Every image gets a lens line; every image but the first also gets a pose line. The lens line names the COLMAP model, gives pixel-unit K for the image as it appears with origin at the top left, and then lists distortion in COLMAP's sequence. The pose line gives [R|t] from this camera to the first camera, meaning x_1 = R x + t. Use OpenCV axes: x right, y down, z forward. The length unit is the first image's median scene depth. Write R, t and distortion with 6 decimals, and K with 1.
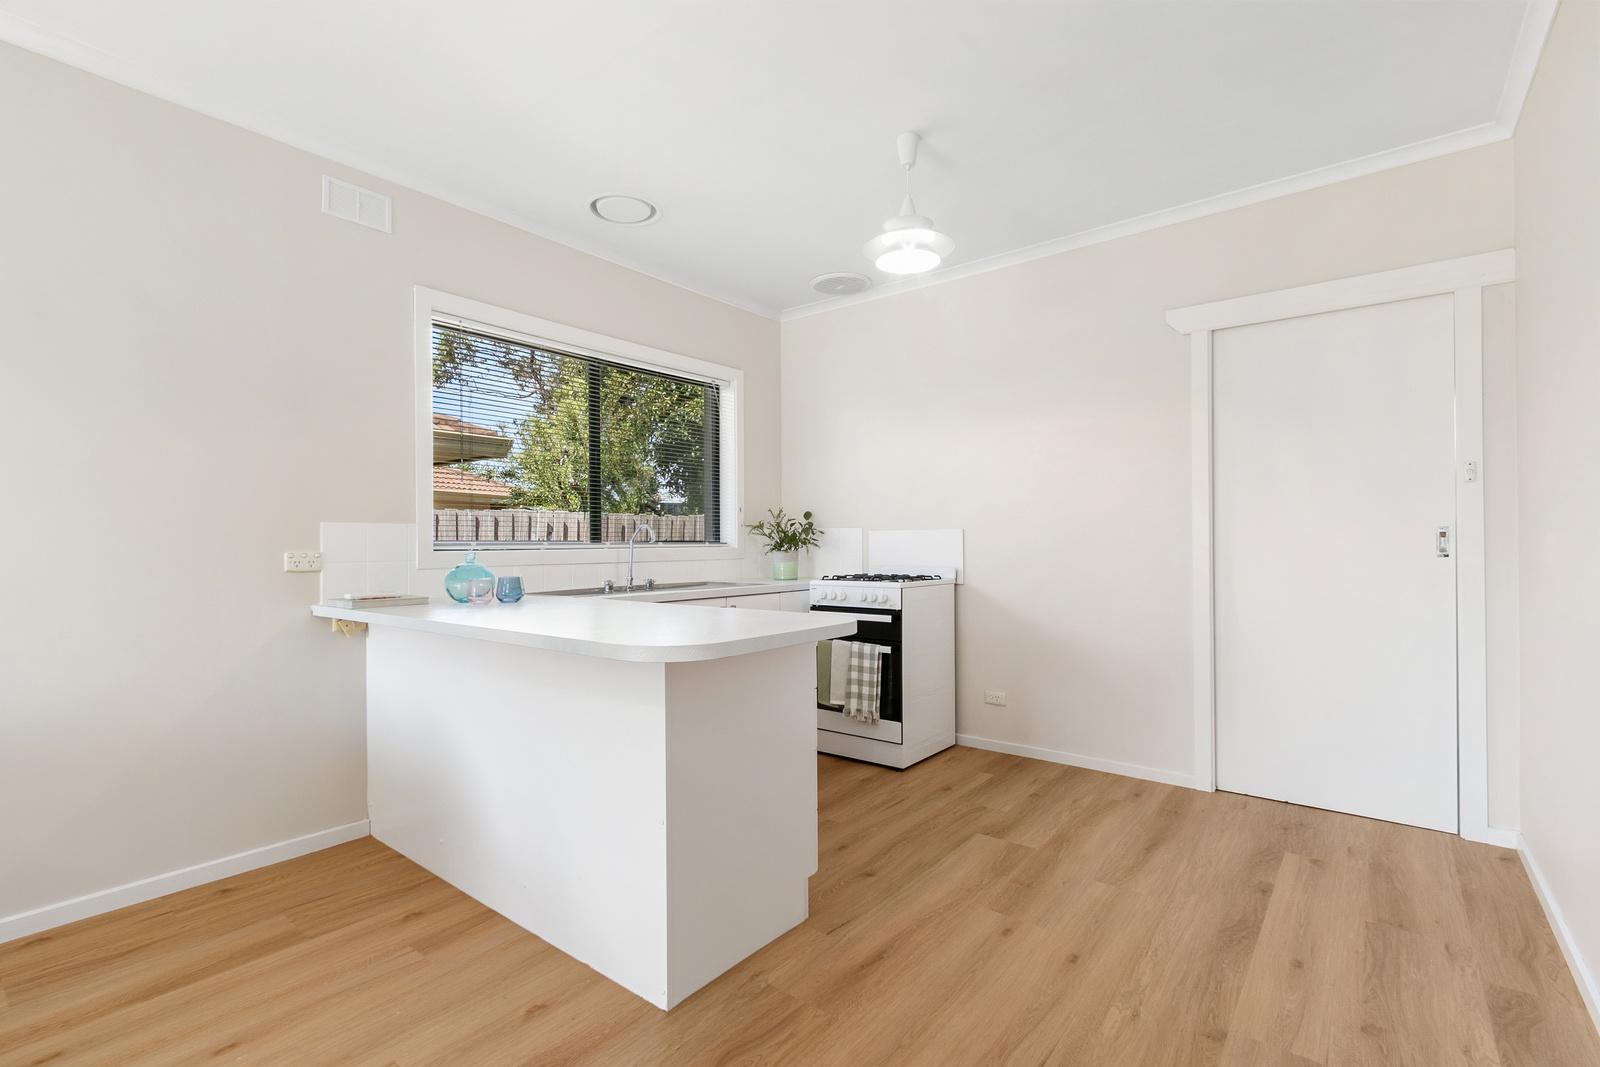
lens RADIAL K [[721.2, 0, 782.4], [0, 721.2, 542.4], [0, 0, 1]] dist [0.003312, -0.000769]
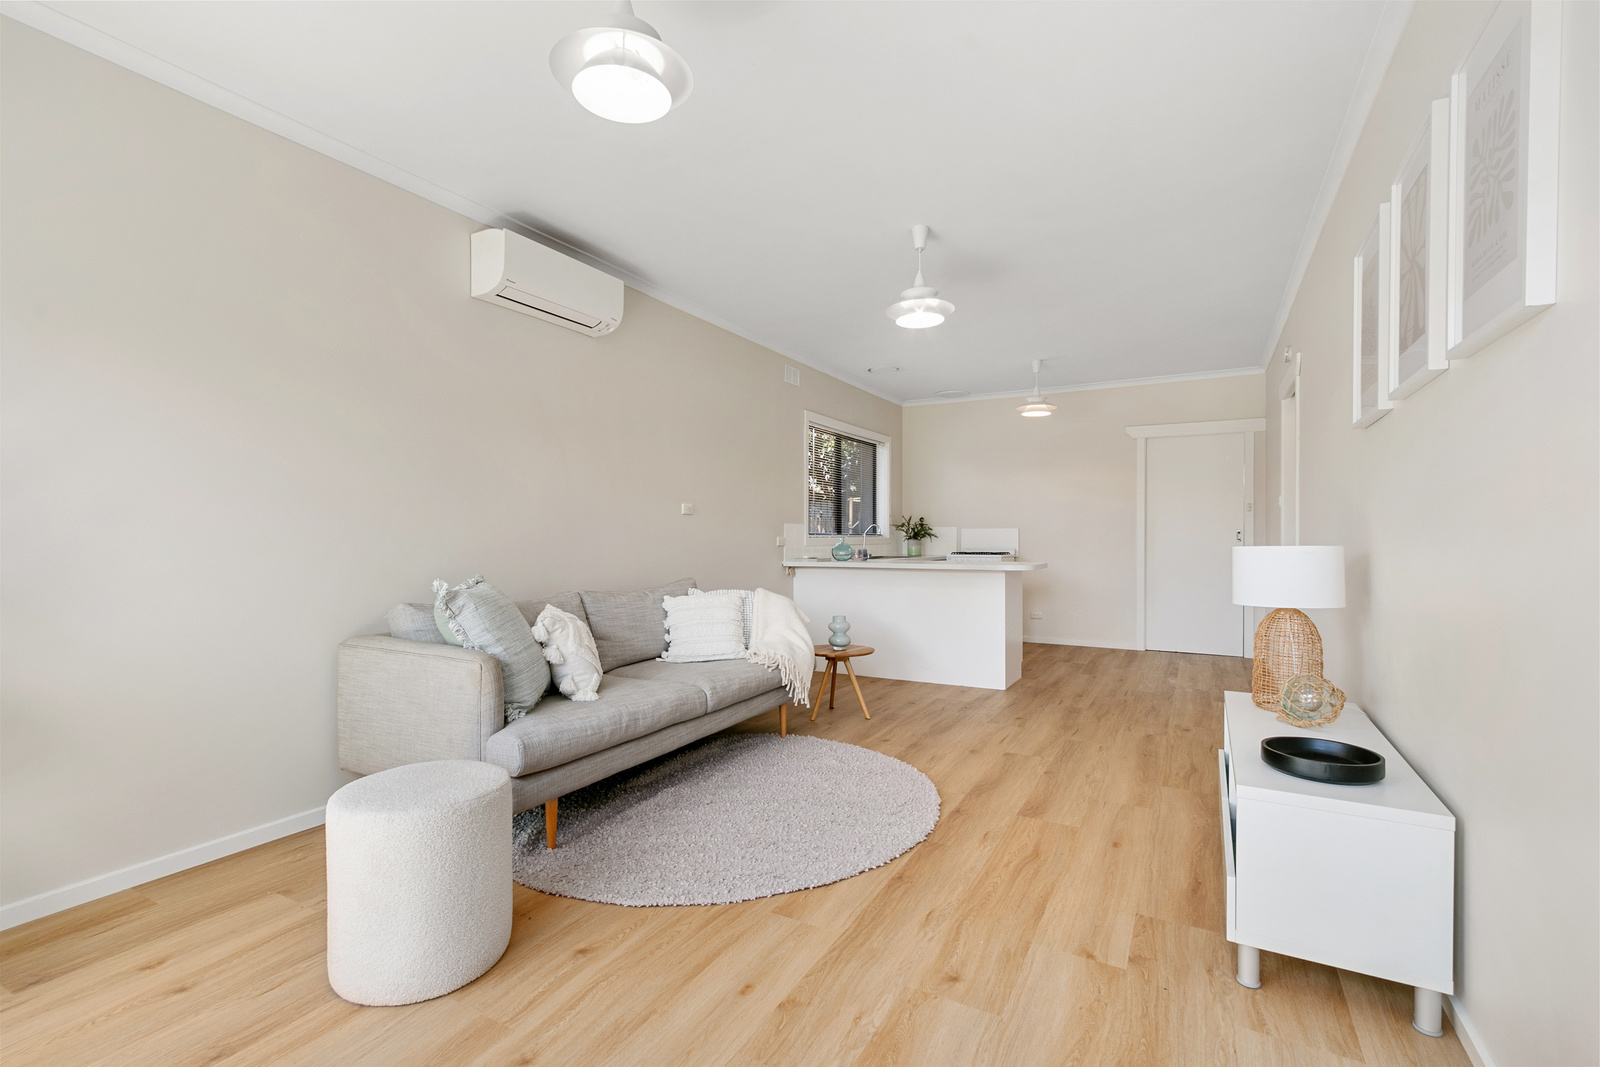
lens RADIAL K [[721.2, 0, 782.4], [0, 721.2, 542.4], [0, 0, 1]] dist [0.003312, -0.000769]
pose [[0.987020, 0.007518, 0.160418, -0.914911], [-0.009238, 0.999908, 0.009980, 0.006362], [-0.160329, -0.011332, 0.986999, -1.063232]]
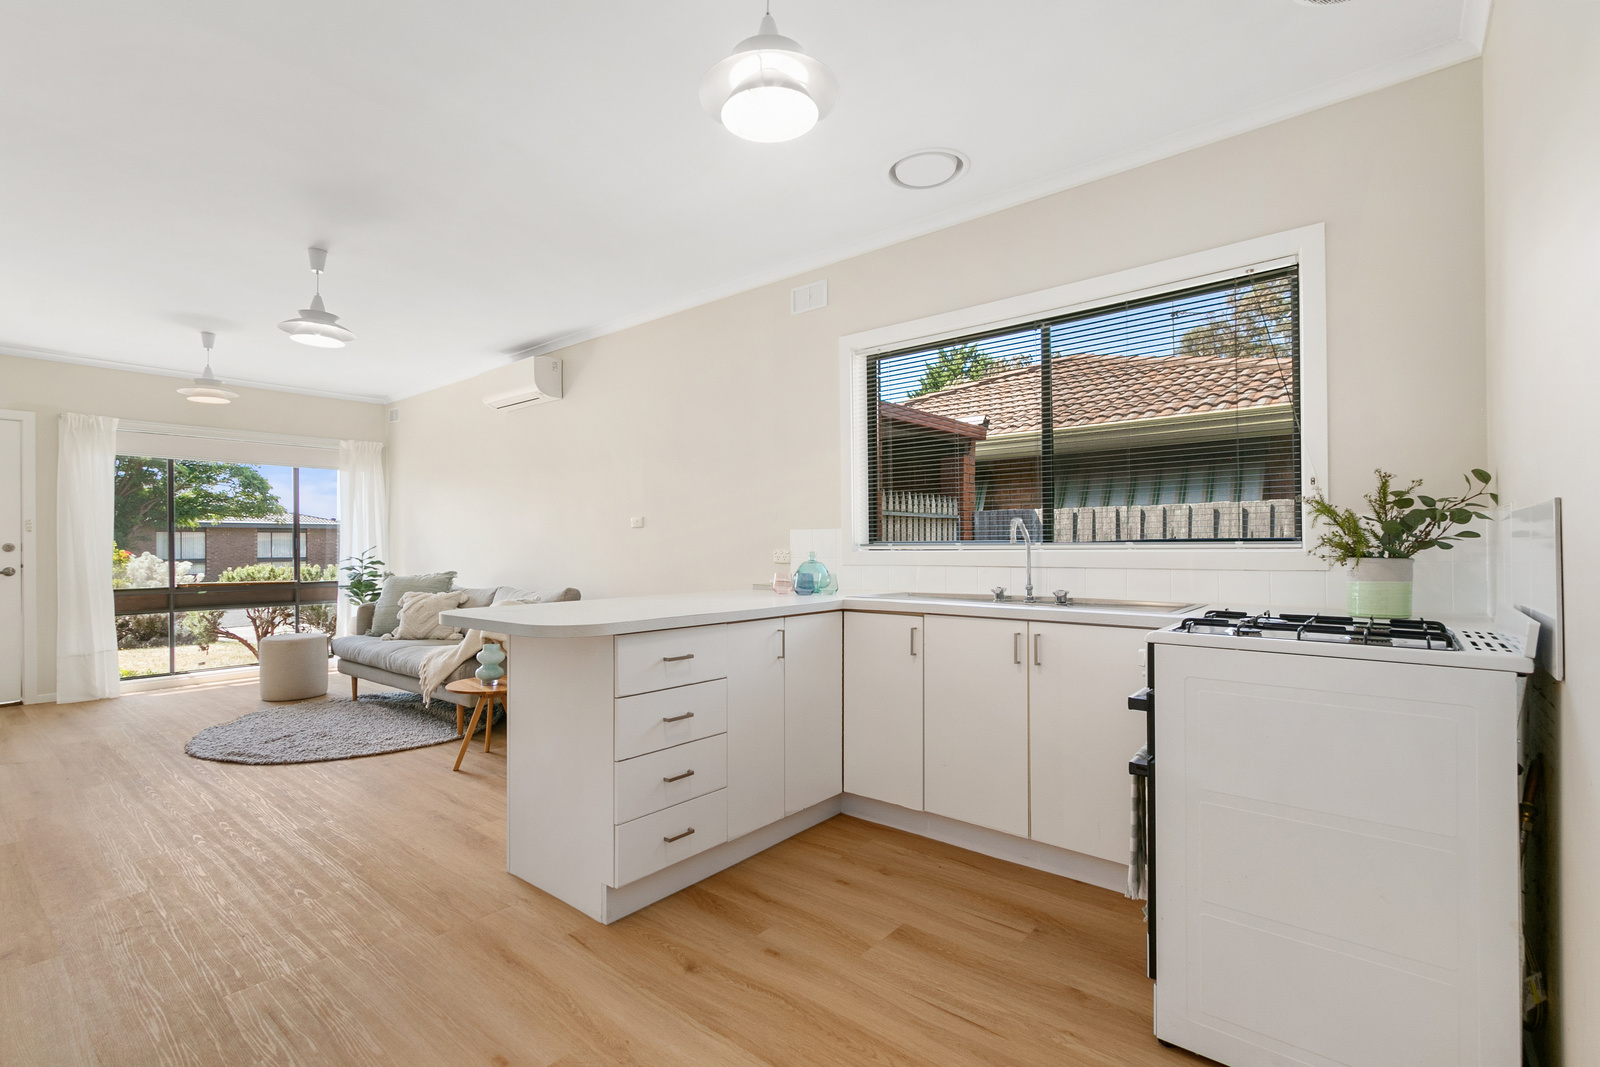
lens RADIAL K [[721.2, 0, 782.4], [0, 721.2, 542.4], [0, 0, 1]] dist [0.003312, -0.000769]
pose [[-0.008027, 0.005282, -0.999954, 0.755148], [0.011822, 0.999917, 0.005187, -0.009551], [0.999898, -0.011779, -0.008089, 0.921574]]
